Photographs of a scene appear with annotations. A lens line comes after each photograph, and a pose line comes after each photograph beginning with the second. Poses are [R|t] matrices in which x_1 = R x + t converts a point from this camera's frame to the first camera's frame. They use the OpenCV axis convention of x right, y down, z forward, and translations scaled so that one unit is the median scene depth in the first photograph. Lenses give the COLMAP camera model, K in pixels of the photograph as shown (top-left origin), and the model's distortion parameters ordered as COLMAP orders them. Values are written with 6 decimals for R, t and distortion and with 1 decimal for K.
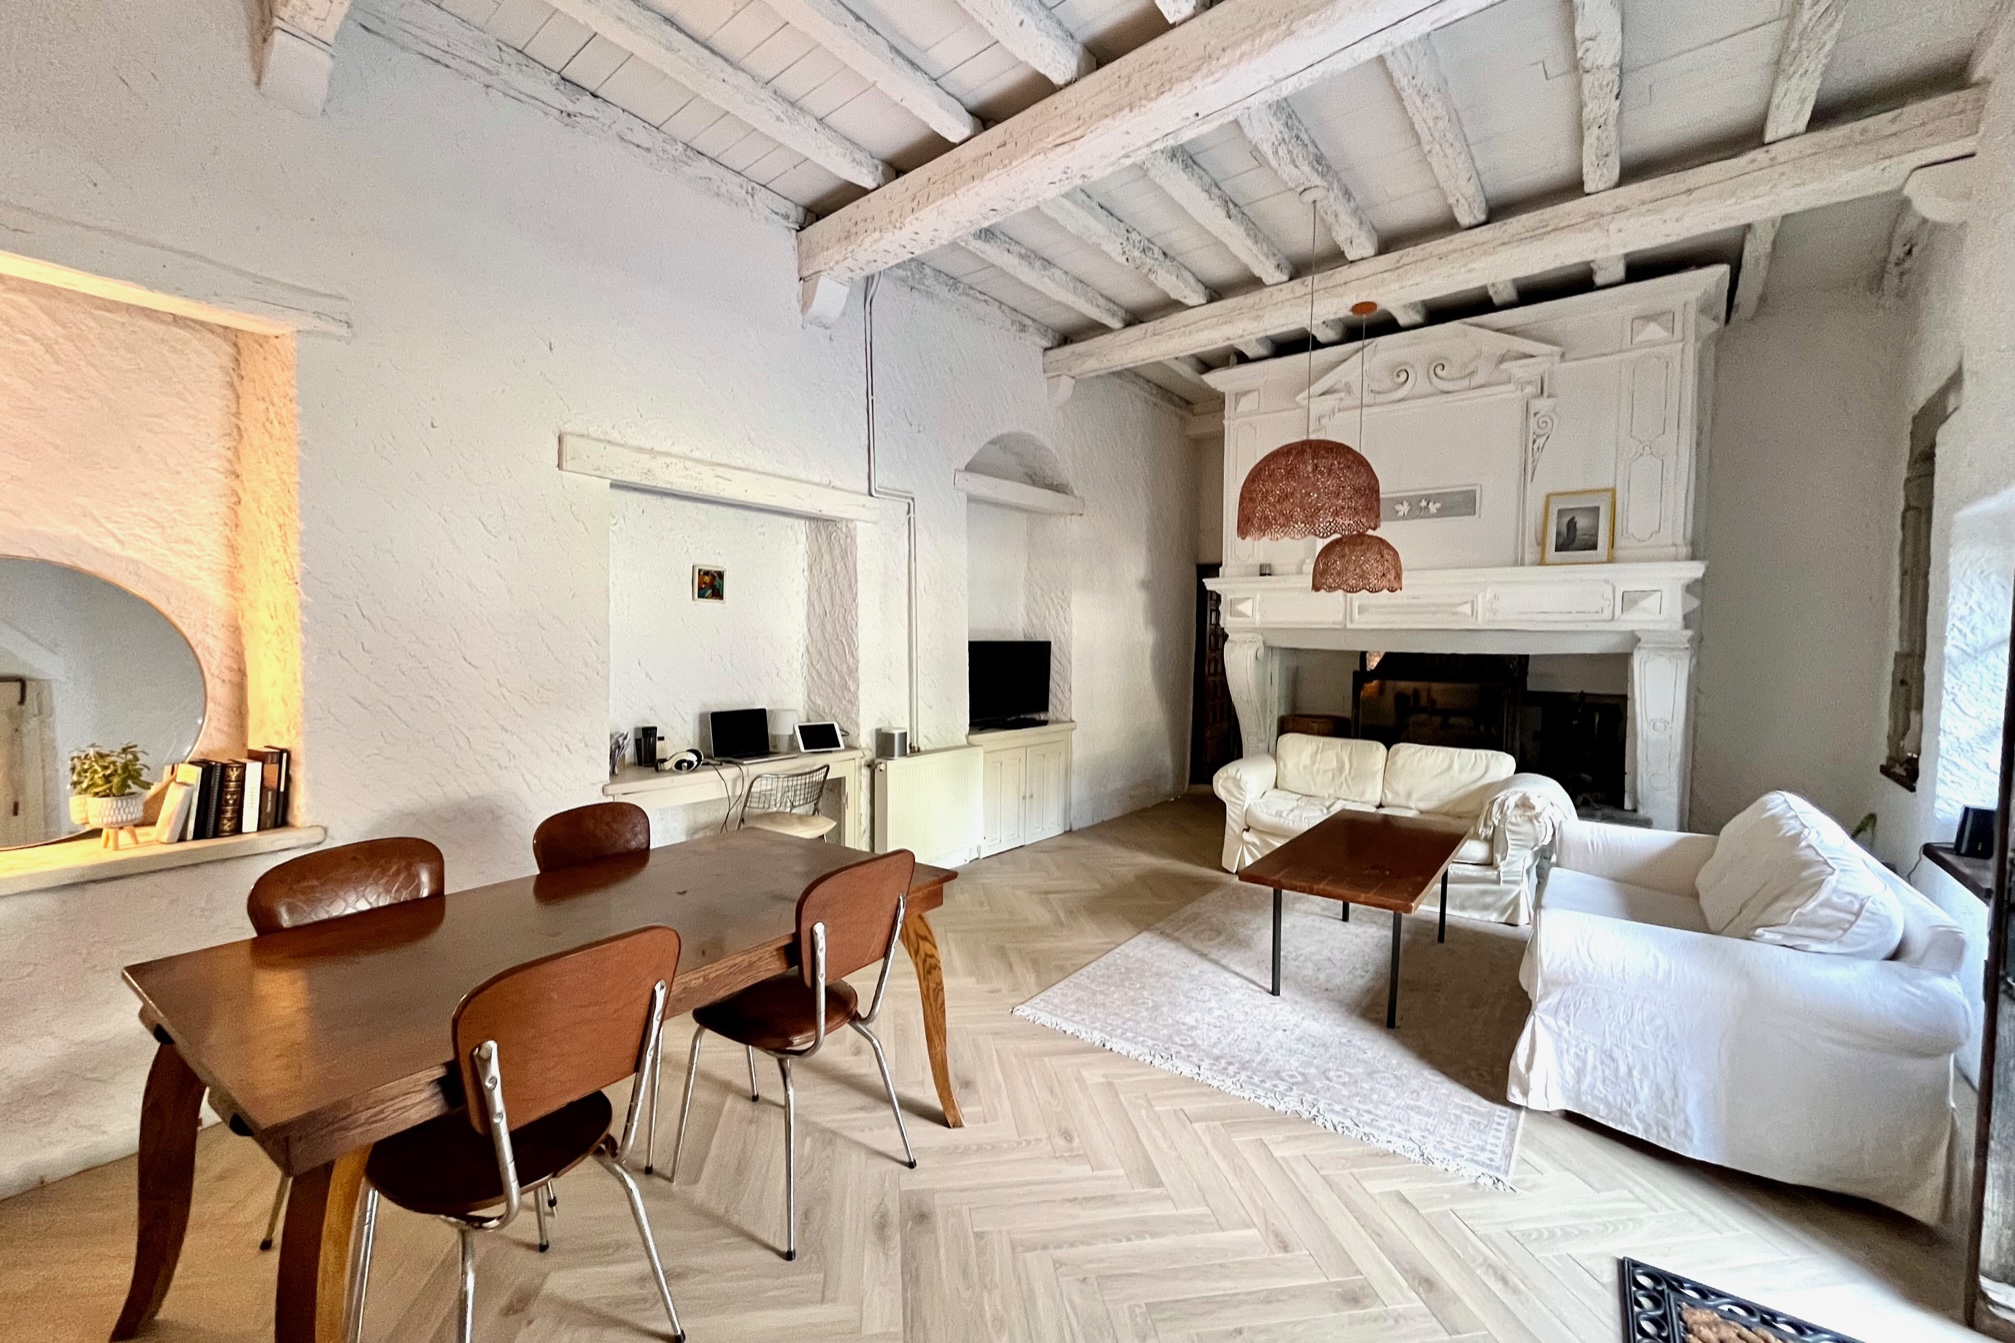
lens RADIAL K [[808.6, 0, 1002.6], [0, 808.6, 673.4], [0, 0, 1]] dist [-0.000927, 0.000524]
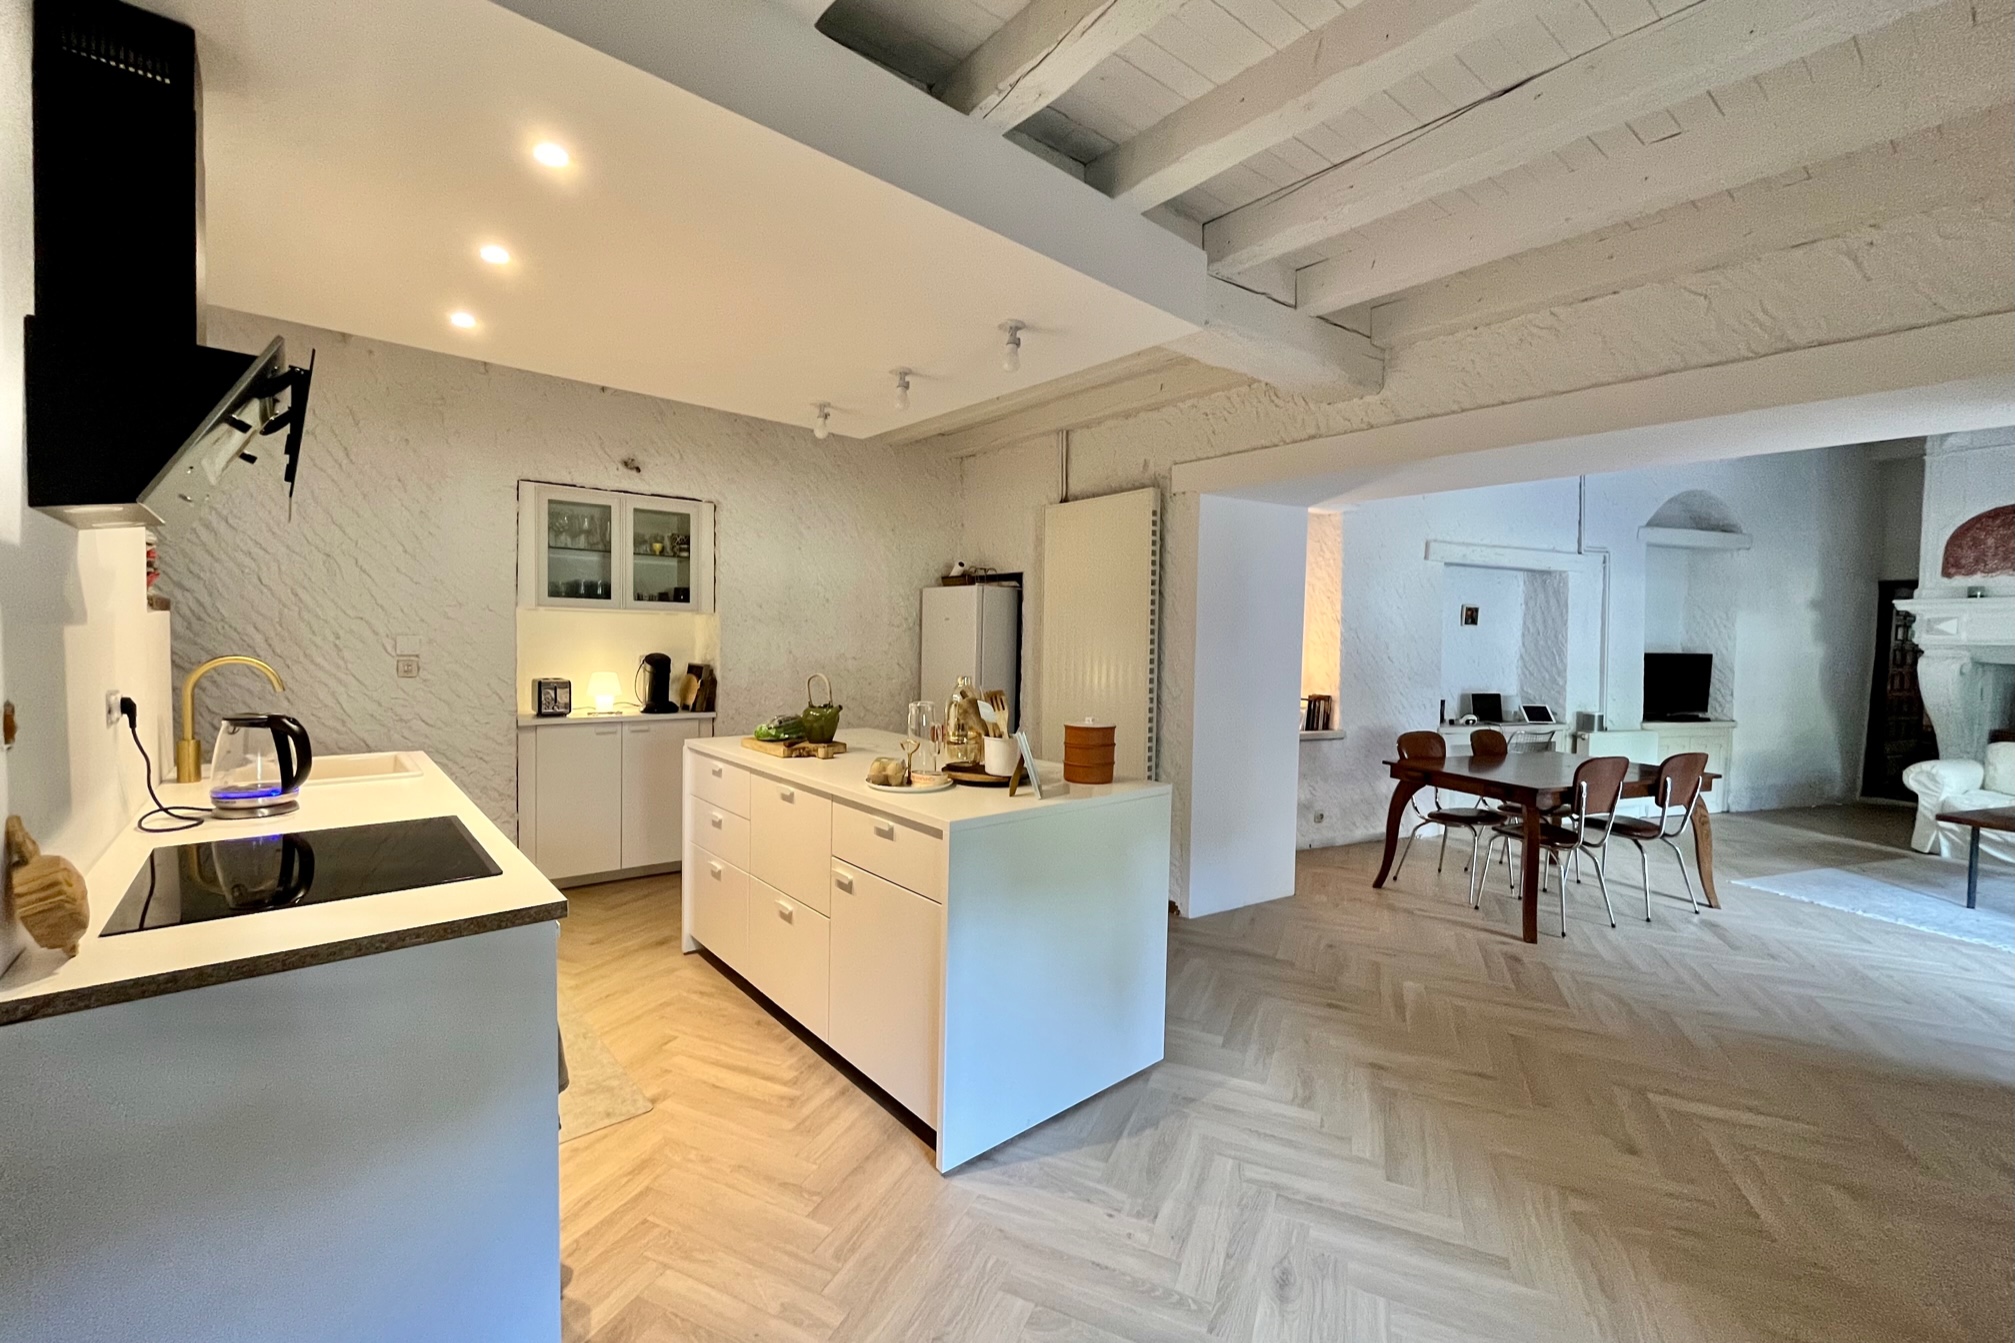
lens RADIAL K [[808.6, 0, 1008.3], [0, 808.6, 674.4], [0, 0, 1]] dist [-0.000927, 0.000524]
pose [[0.843990, 0.029903, -0.535525, -0.217058], [-0.035153, 0.999382, 0.000404, 0.032657], [0.535207, 0.018484, 0.844519, -0.707877]]
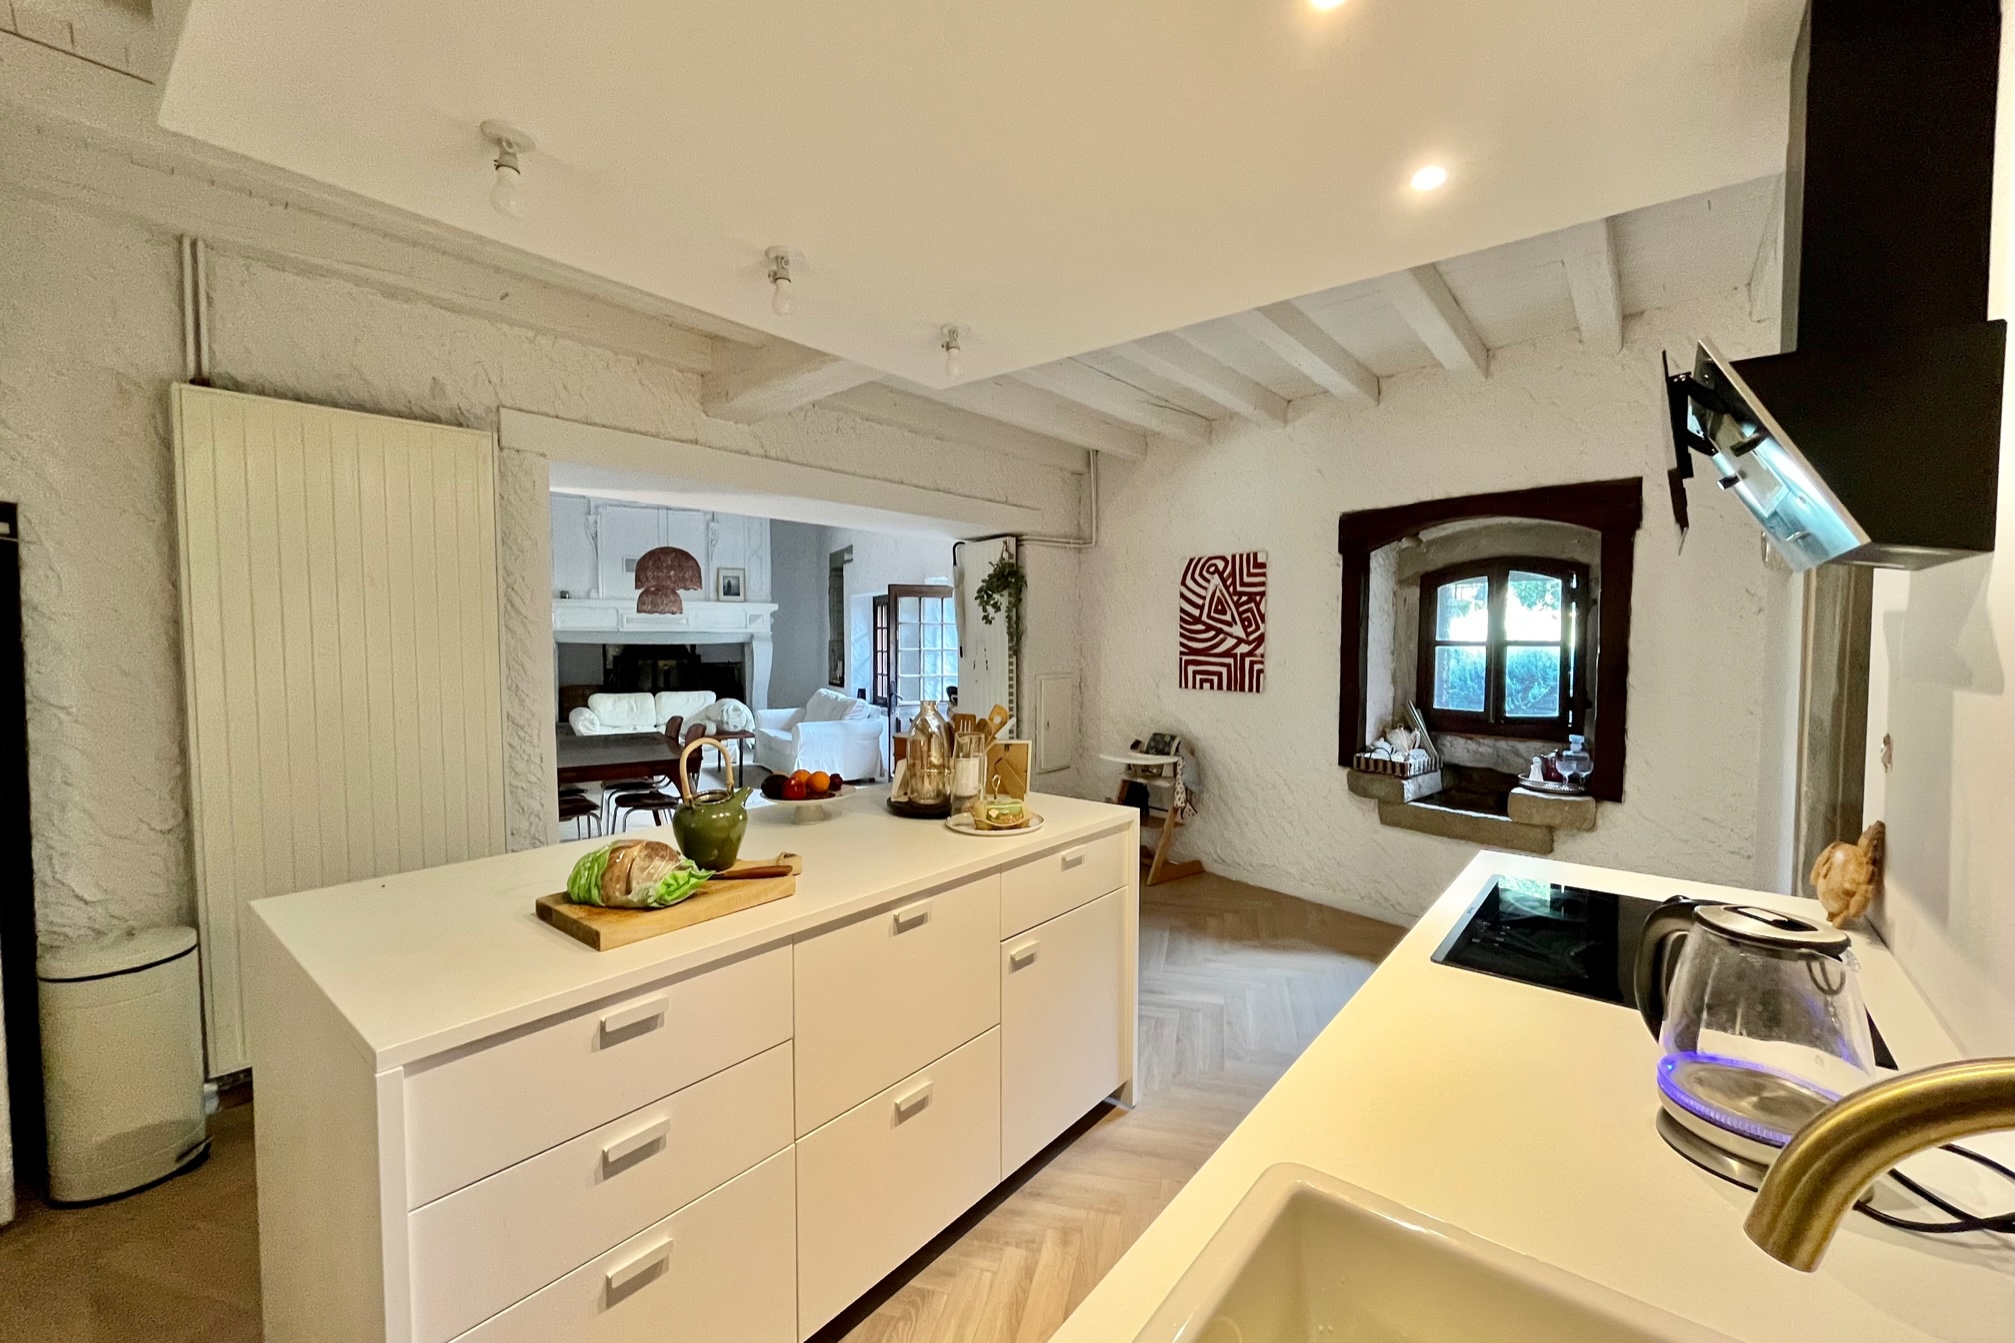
lens RADIAL K [[808.6, 0, 1010.0], [0, 808.6, 675.5], [0, 0, 1]] dist [-0.000927, 0.000524]
pose [[0.390801, -0.057790, 0.918659, -0.935104], [0.045041, 0.998032, 0.043622, 0.001652], [-0.919373, 0.024330, 0.392635, -0.500378]]
